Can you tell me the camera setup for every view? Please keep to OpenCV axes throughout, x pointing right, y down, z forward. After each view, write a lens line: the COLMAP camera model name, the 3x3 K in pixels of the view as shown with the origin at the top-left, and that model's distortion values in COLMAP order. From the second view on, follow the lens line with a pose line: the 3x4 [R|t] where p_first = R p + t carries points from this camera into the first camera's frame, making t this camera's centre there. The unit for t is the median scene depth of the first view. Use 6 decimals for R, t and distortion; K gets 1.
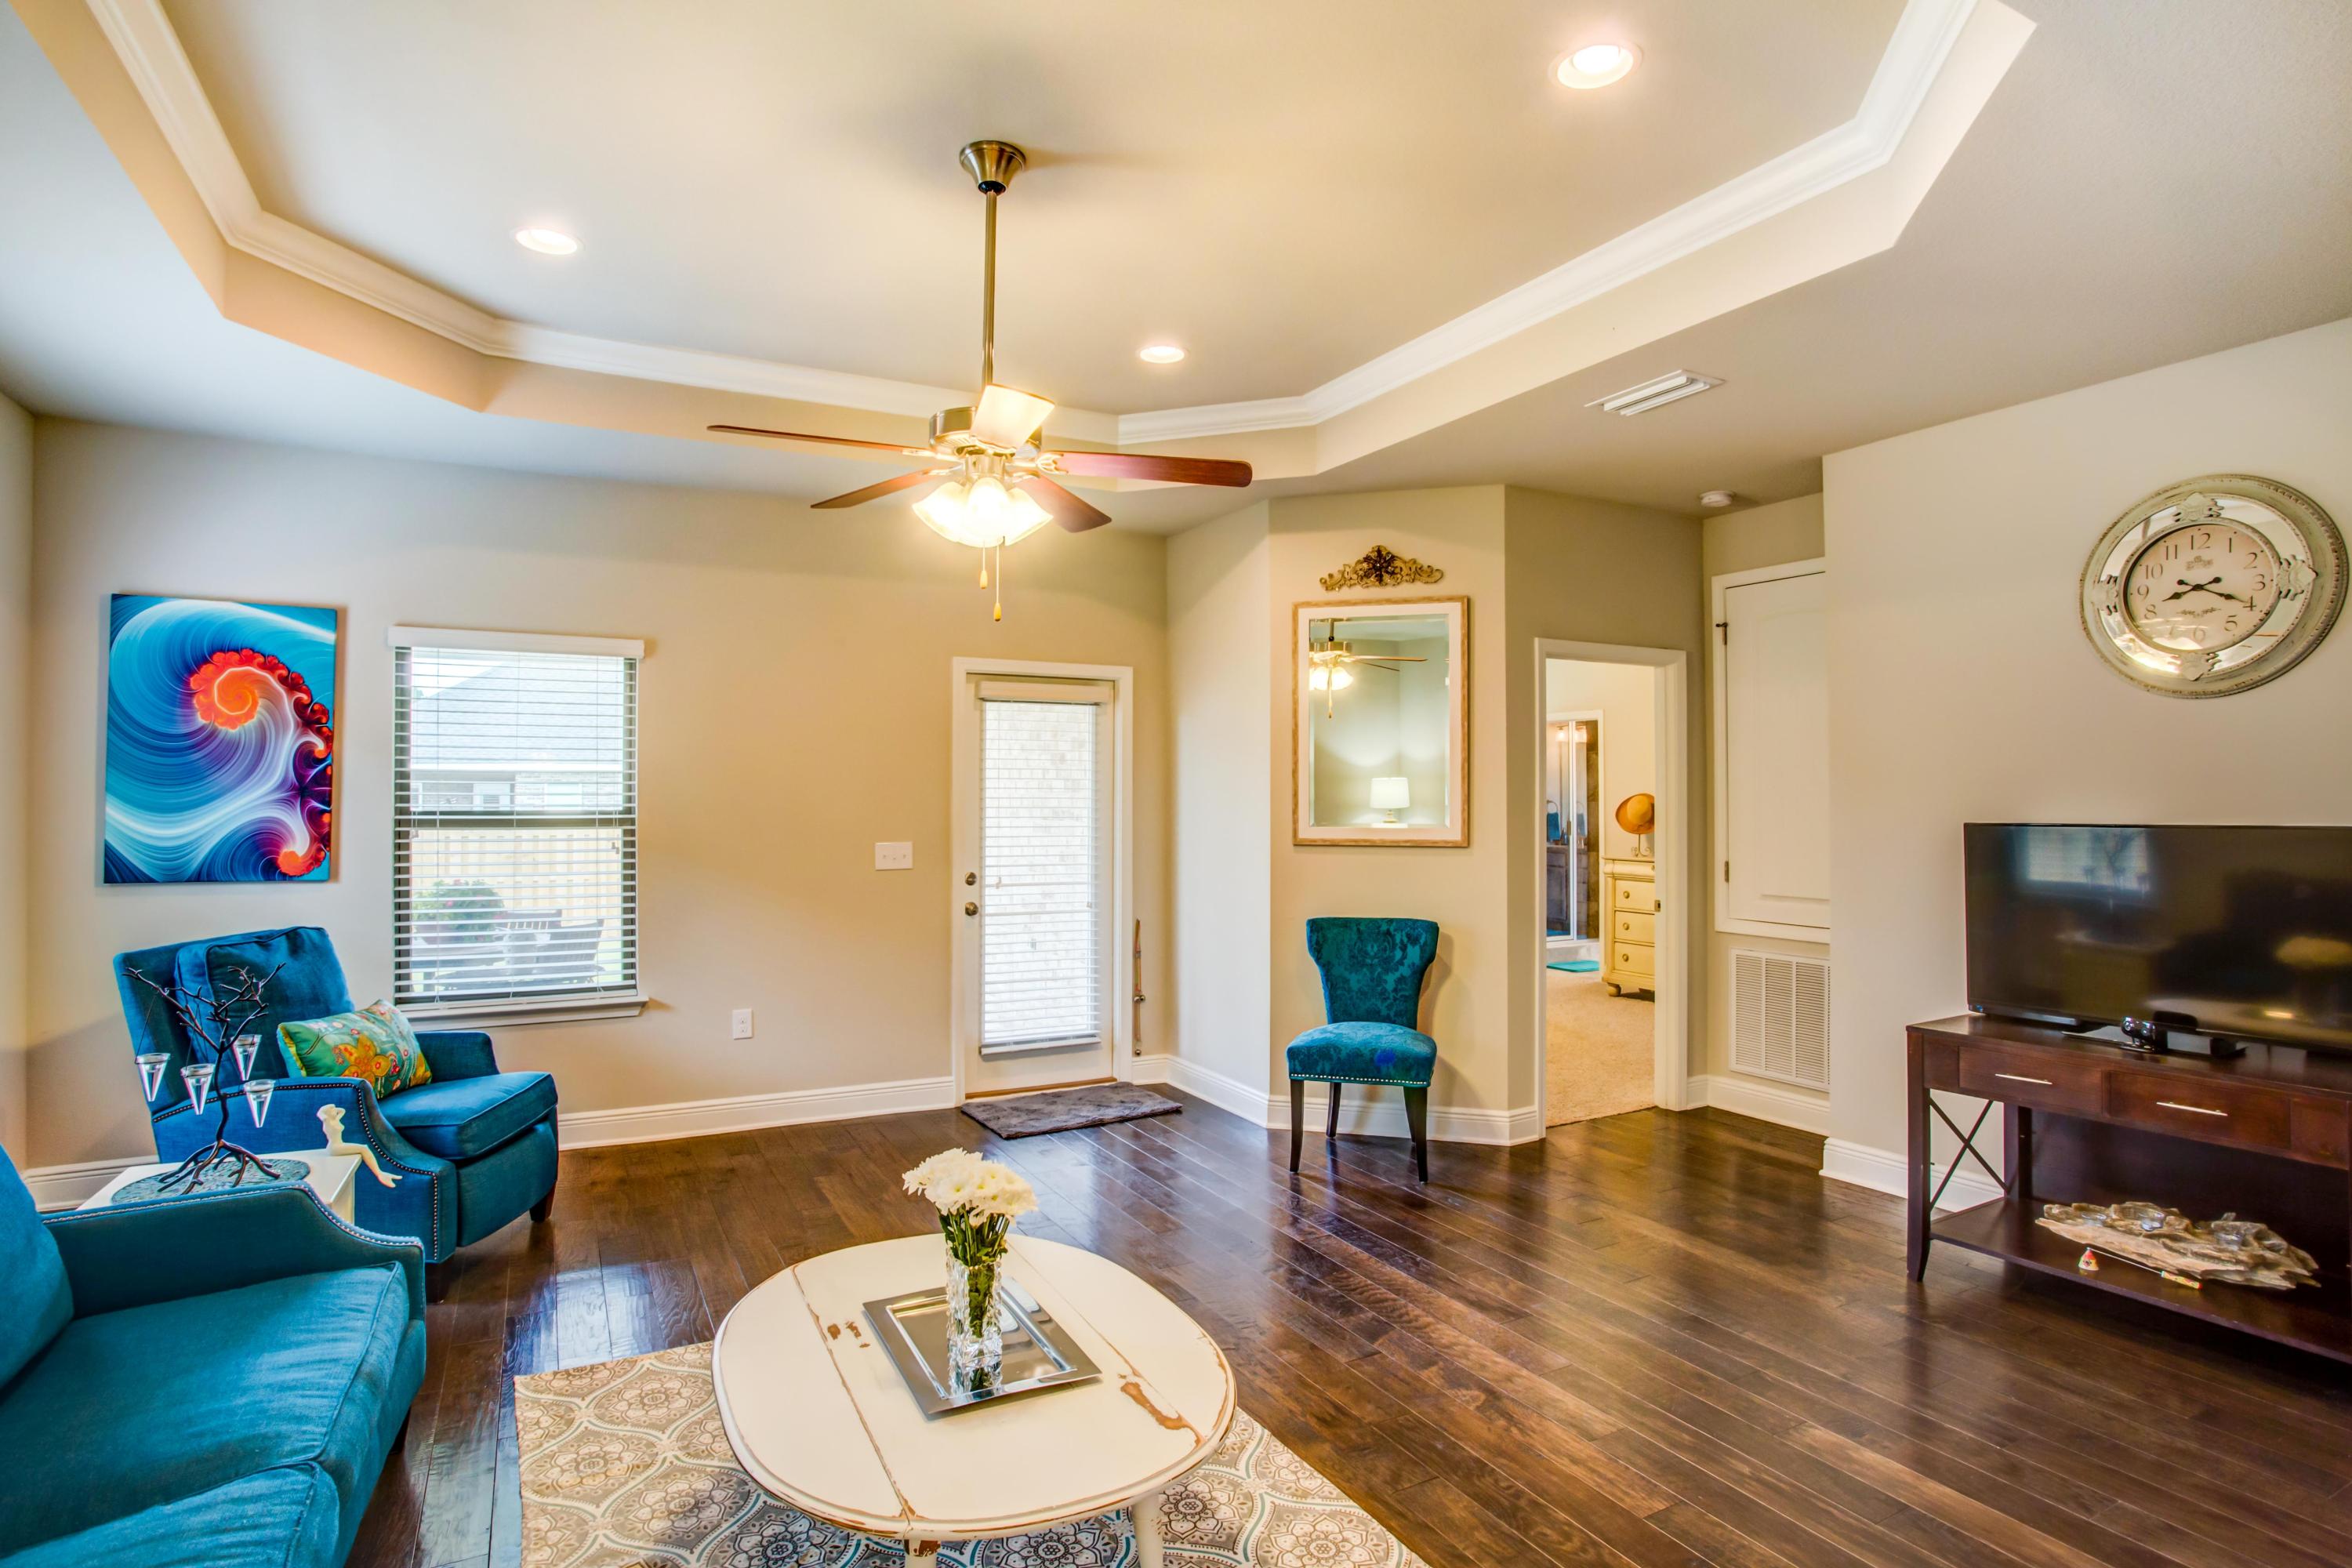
lens RADIAL K [[1185.2, 0, 1179.2], [0, 1185.2, 775.0], [0, 0, 1]] dist [-0.064655, 0.028957]
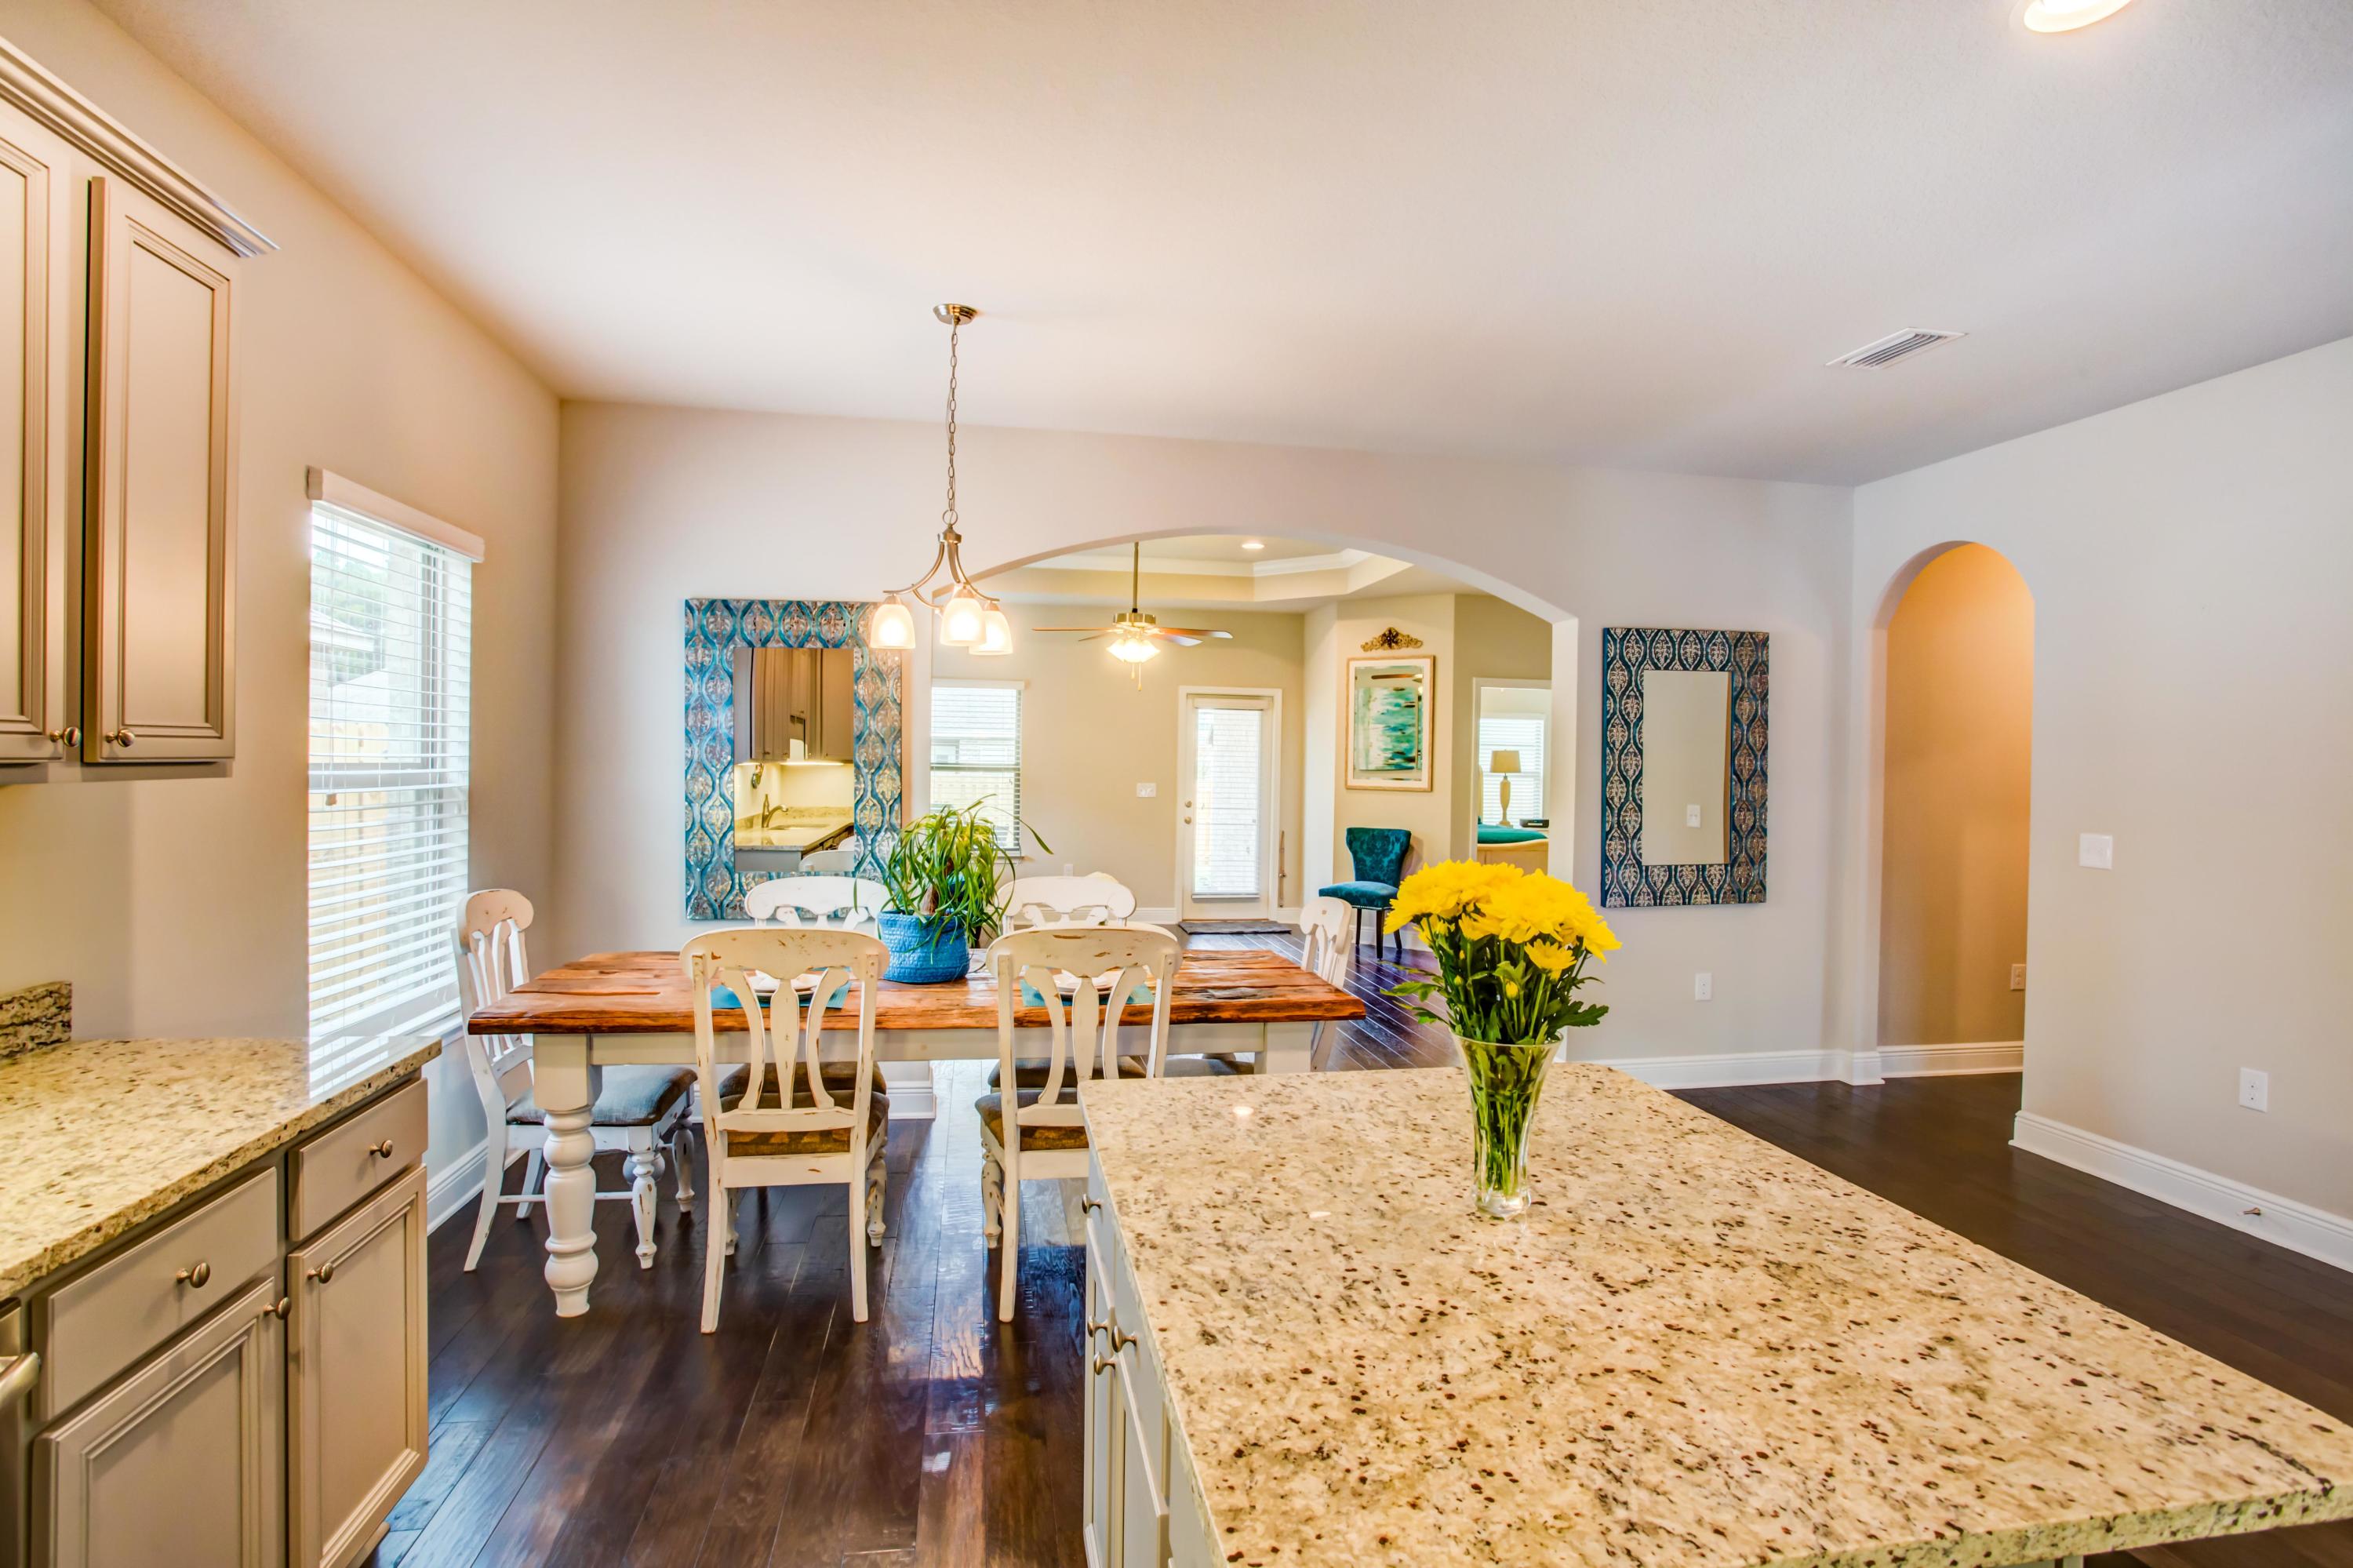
lens RADIAL K [[1185.8, 0, 1179.7], [0, 1185.8, 775.0], [0, 0, 1]] dist [-0.064655, 0.028957]
pose [[0.948456, 0.018221, -0.316384, 0.446018], [-0.009012, 0.999493, 0.030548, -0.017276], [0.316780, -0.026122, 0.948139, -0.861998]]
